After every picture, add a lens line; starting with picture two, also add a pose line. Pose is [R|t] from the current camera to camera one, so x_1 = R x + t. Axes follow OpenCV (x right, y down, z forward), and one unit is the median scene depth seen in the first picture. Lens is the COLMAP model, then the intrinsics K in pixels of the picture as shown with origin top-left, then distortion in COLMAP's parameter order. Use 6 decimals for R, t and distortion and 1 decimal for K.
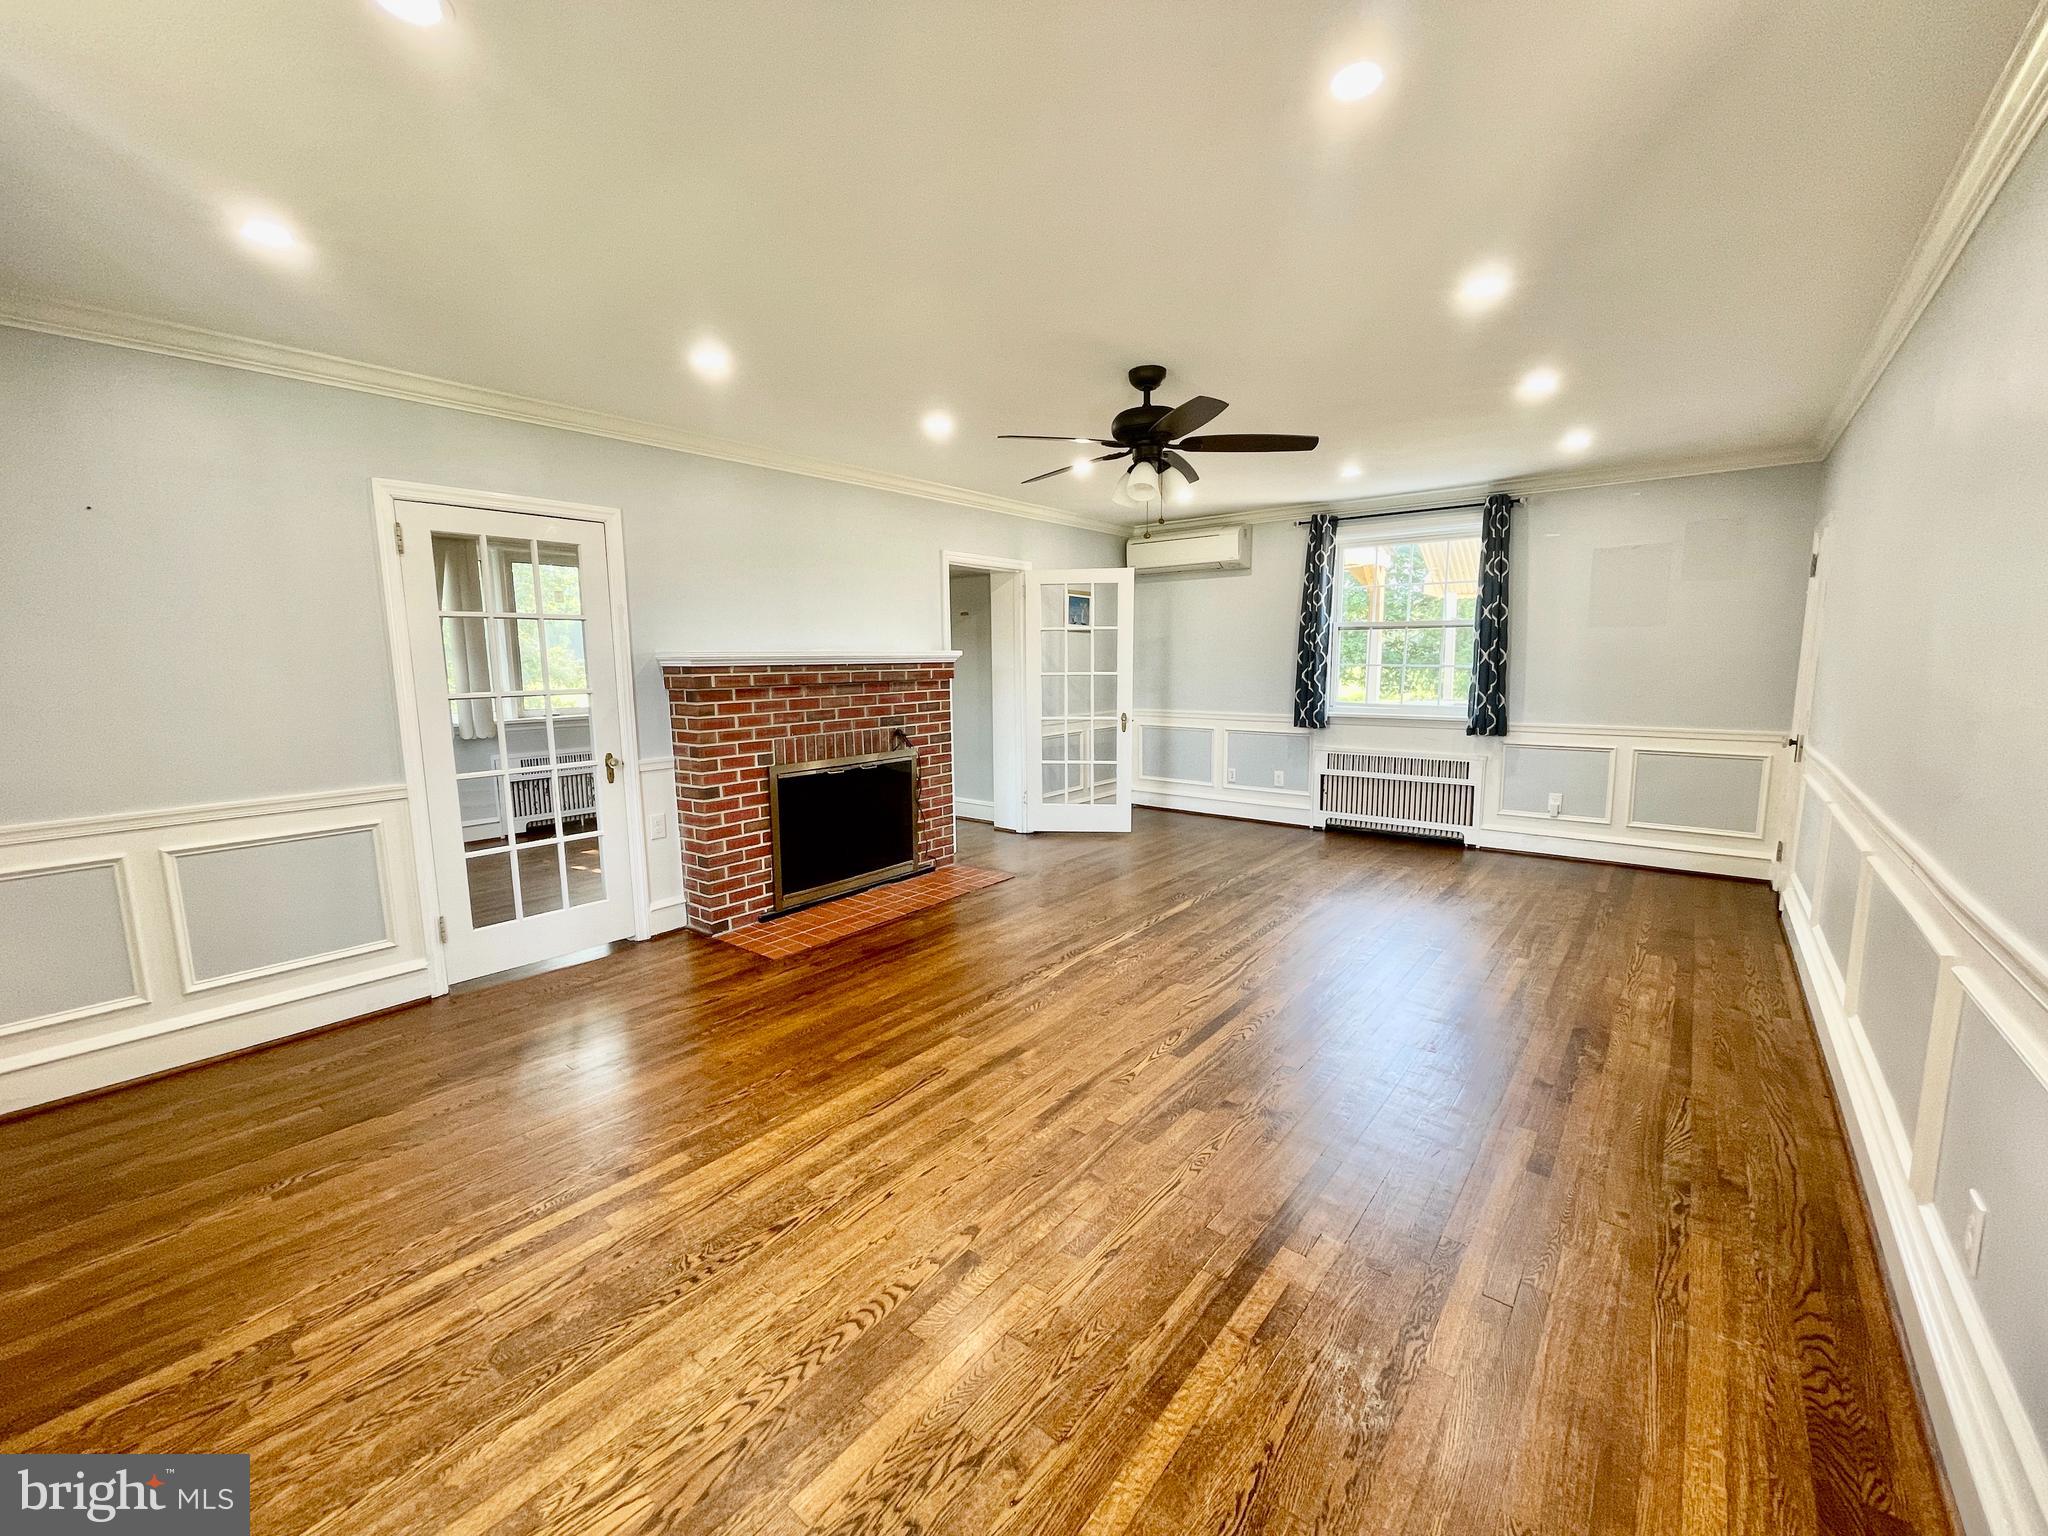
lens RADIAL K [[825.9, 0, 1029.0], [0, 825.9, 775.6], [0, 0, 1]] dist [-0.002435, 0.000569]
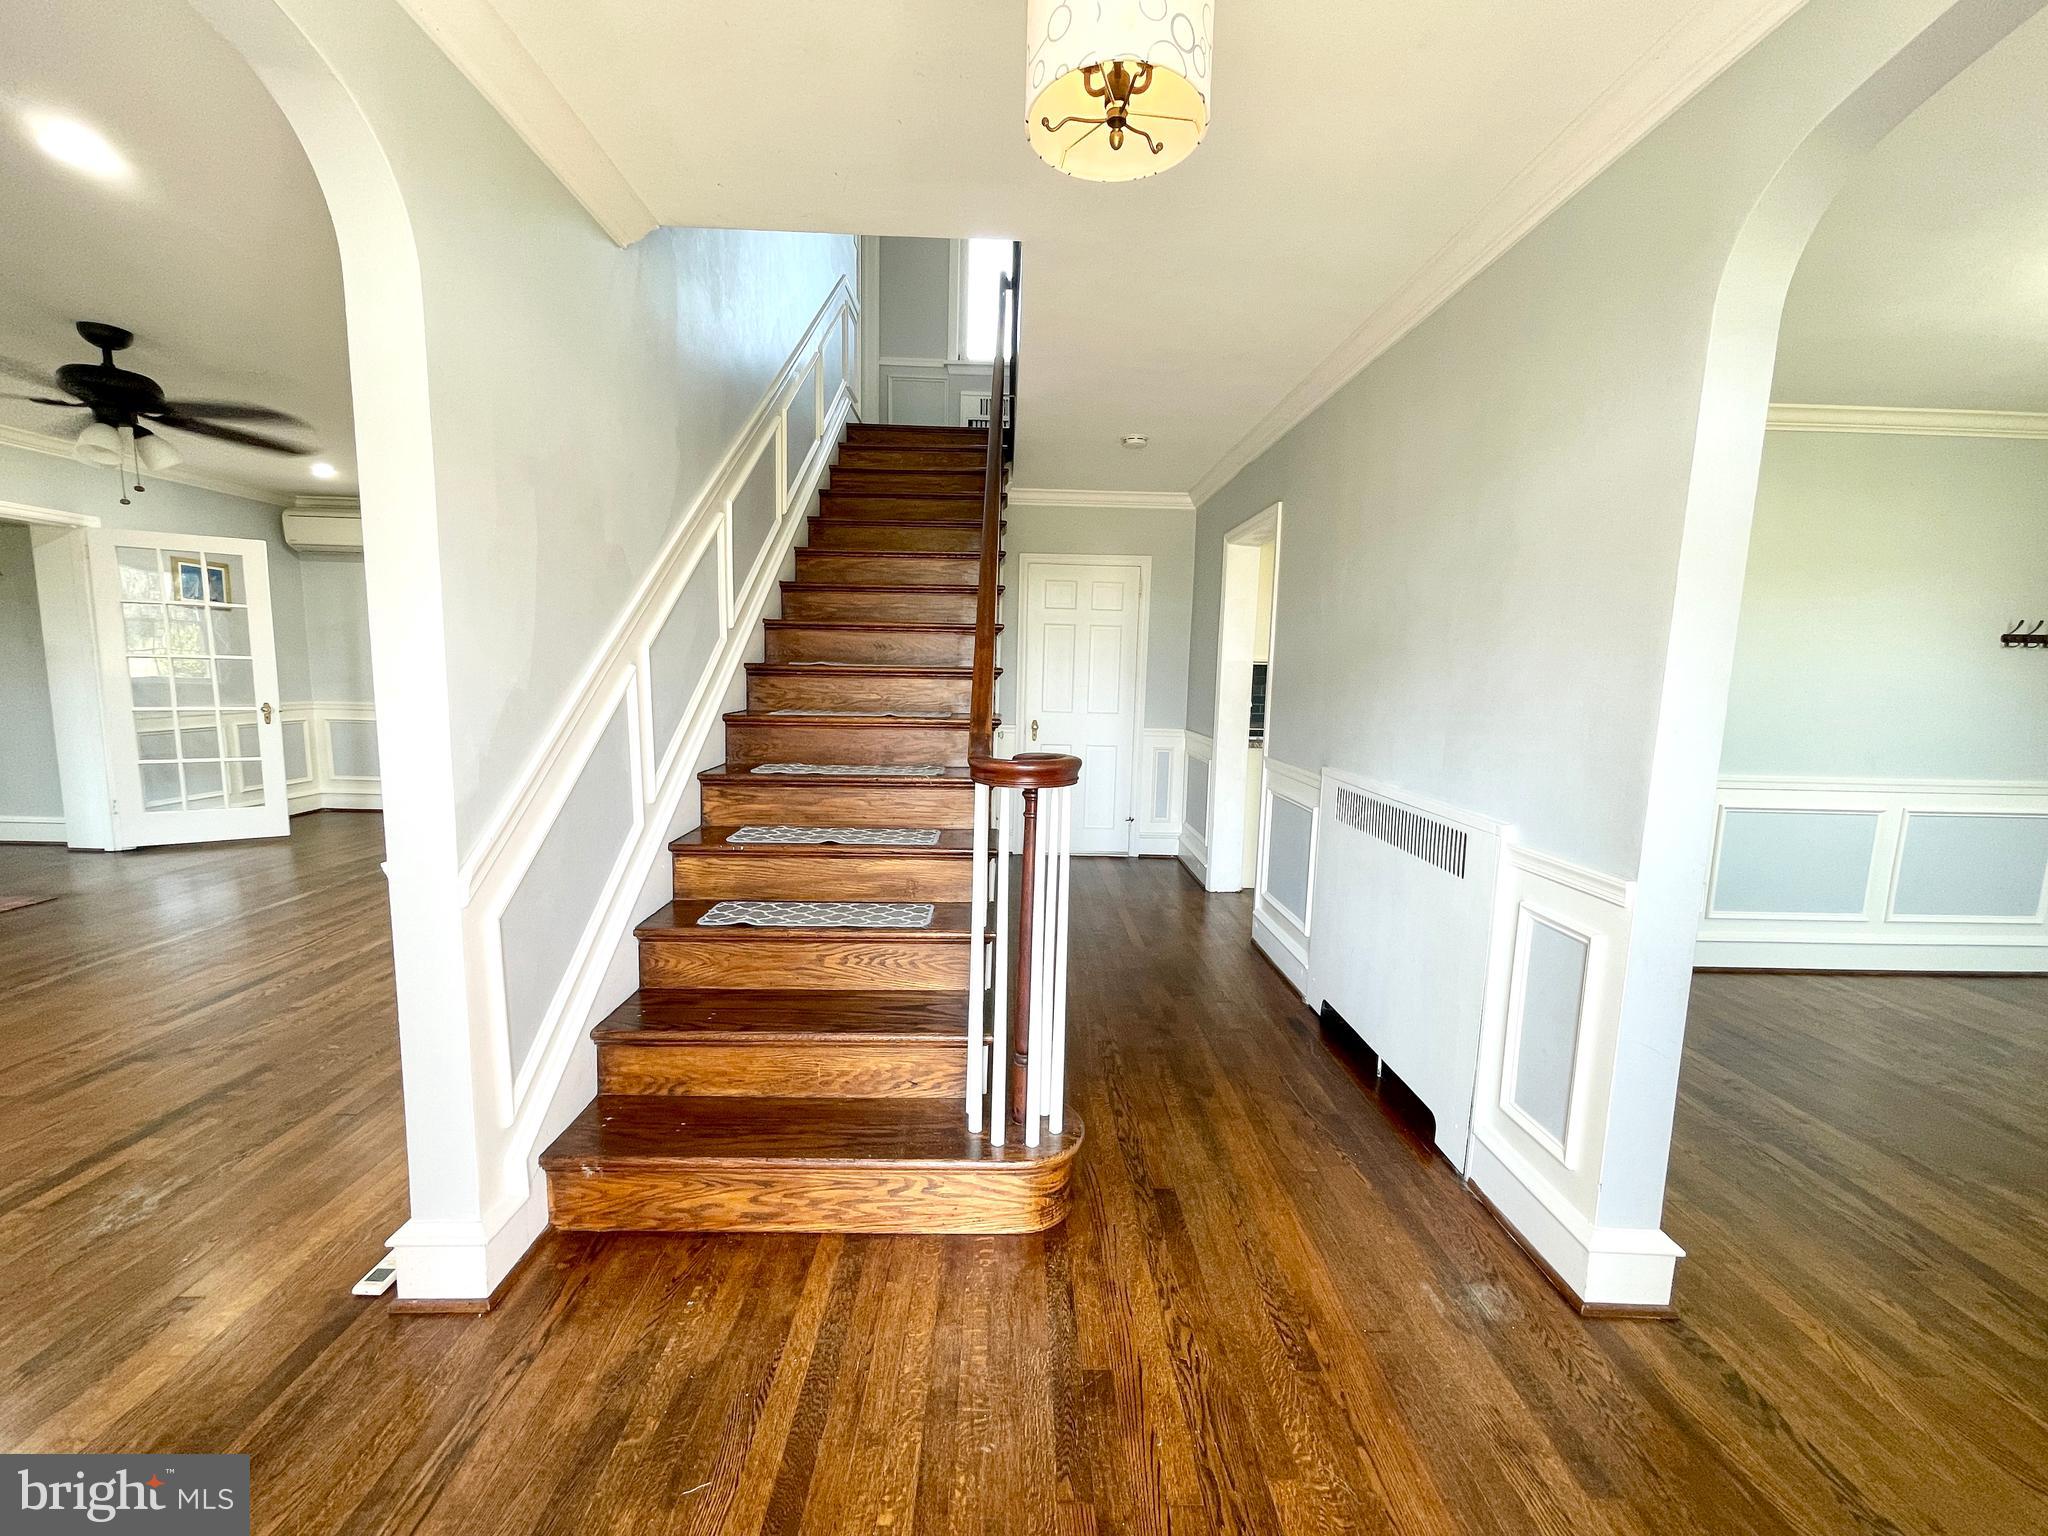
lens RADIAL K [[825.9, 0, 1022.8], [0, 825.9, 770.7], [0, 0, 1]] dist [-0.002435, 0.000569]
pose [[0.762460, -0.041637, 0.645694, 0.219895], [0.054277, 0.998526, 0.000297, 0.056282], [-0.644754, 0.034820, 0.763596, -0.280708]]
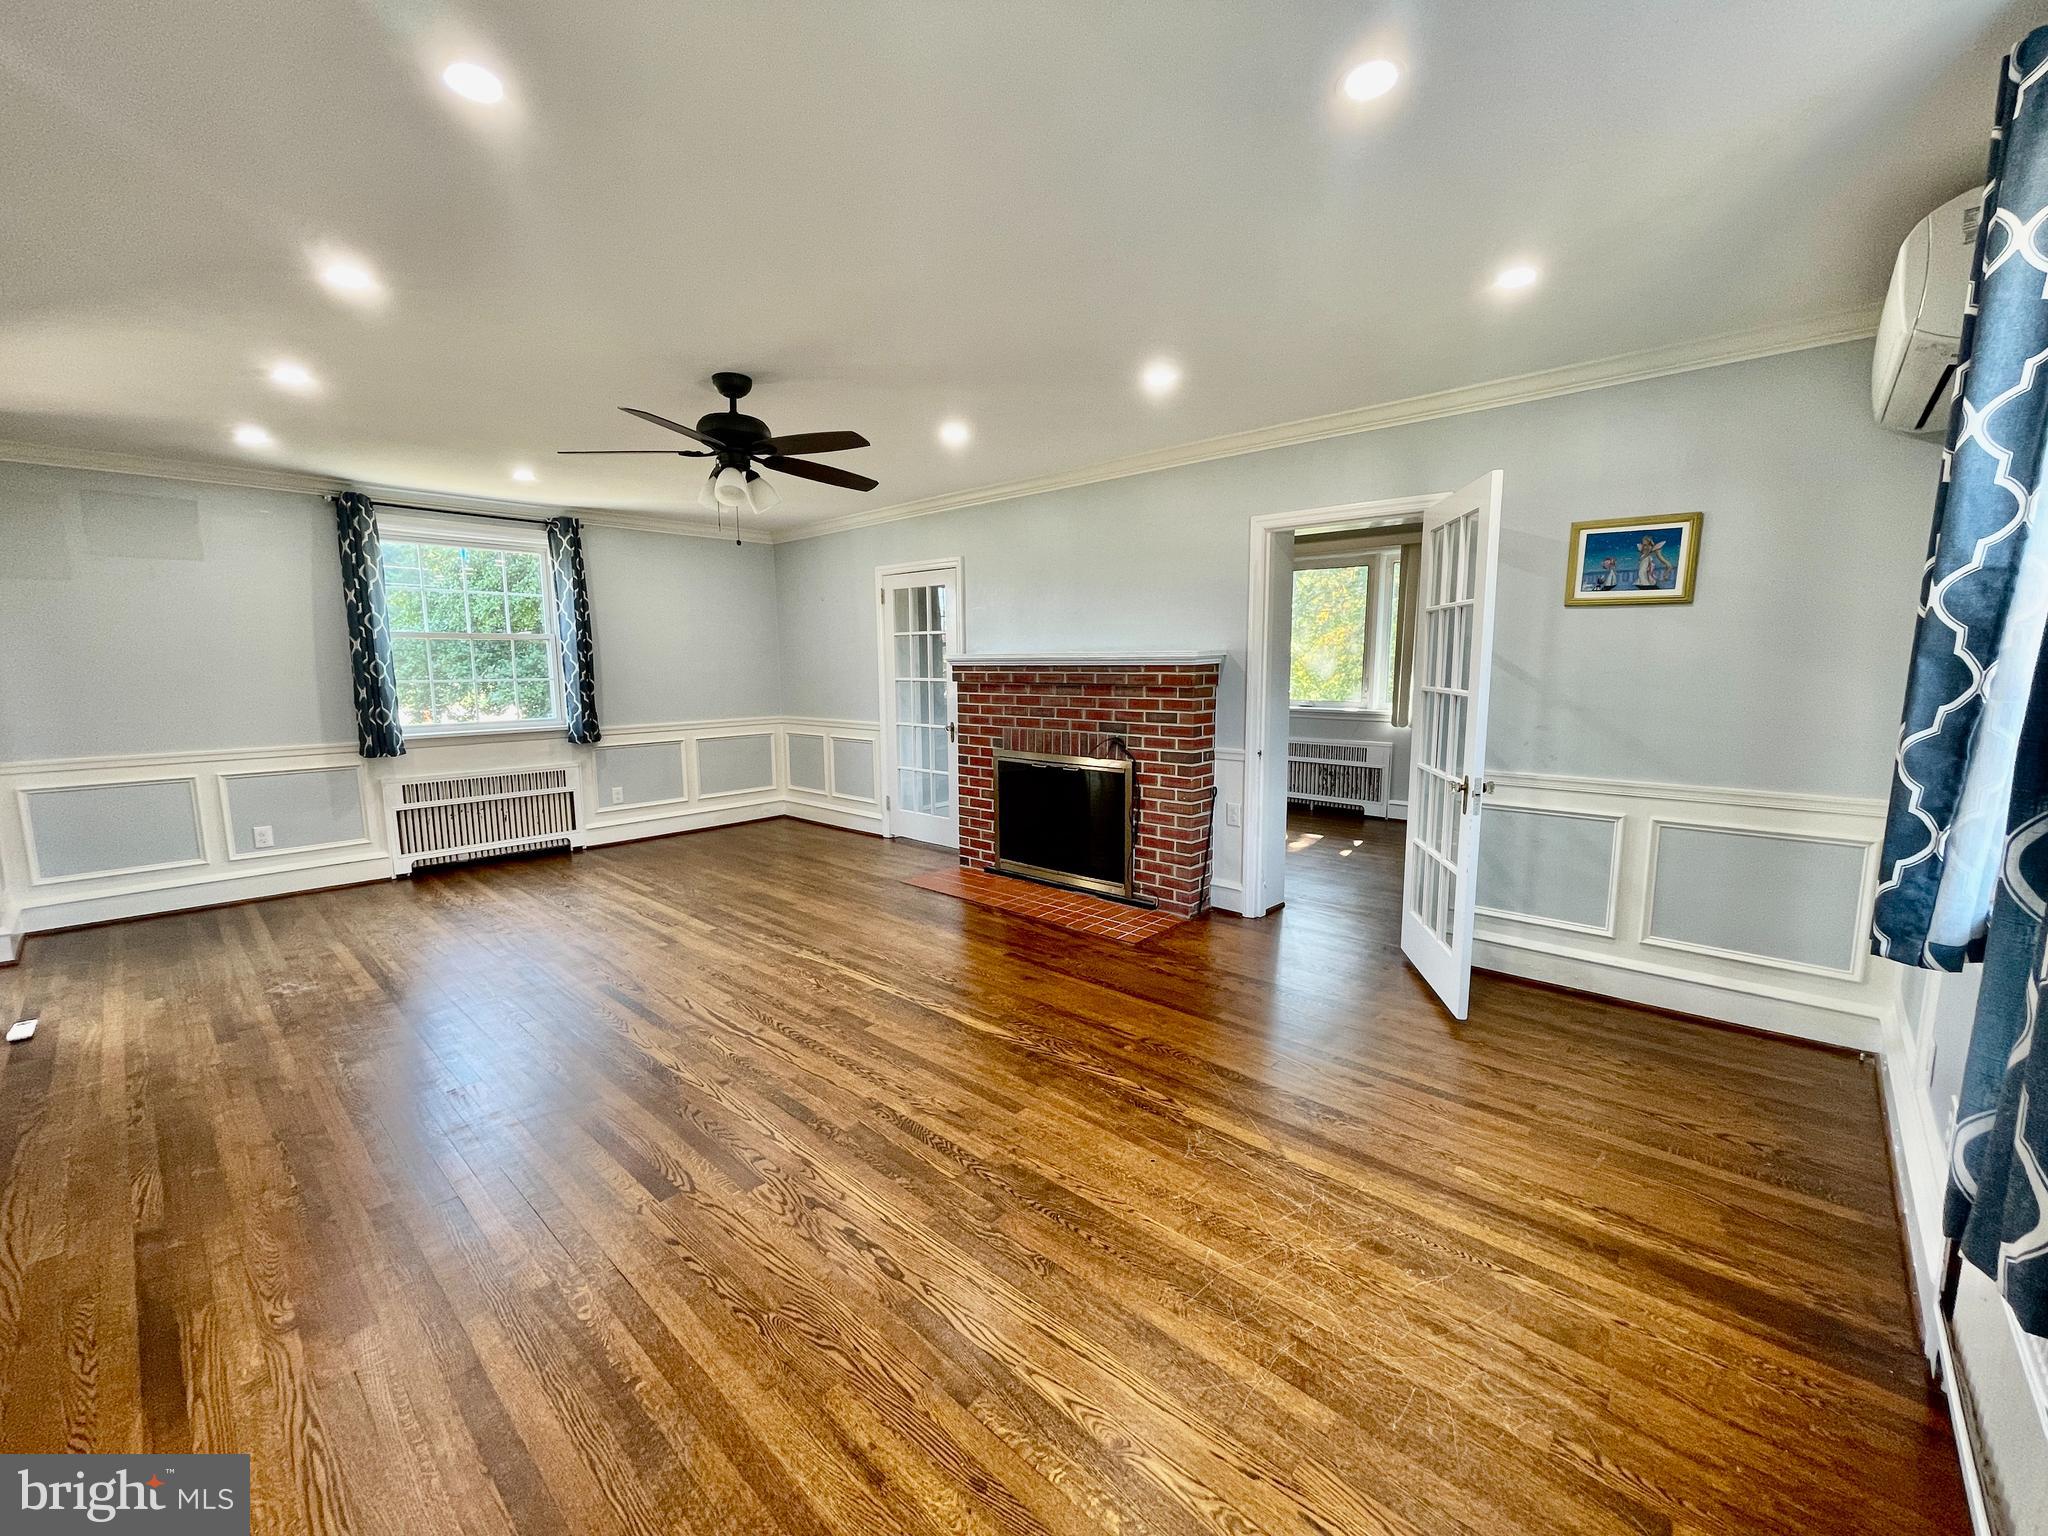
lens RADIAL K [[825.9, 0, 1019.5], [0, 825.9, 766.1], [0, 0, 1]] dist [-0.002435, 0.000569]
pose [[-0.062524, 0.138629, -0.988369, 0.836456], [-0.135612, 0.979942, 0.146026, -0.158673], [0.988787, 0.143164, -0.042470, 1.031487]]
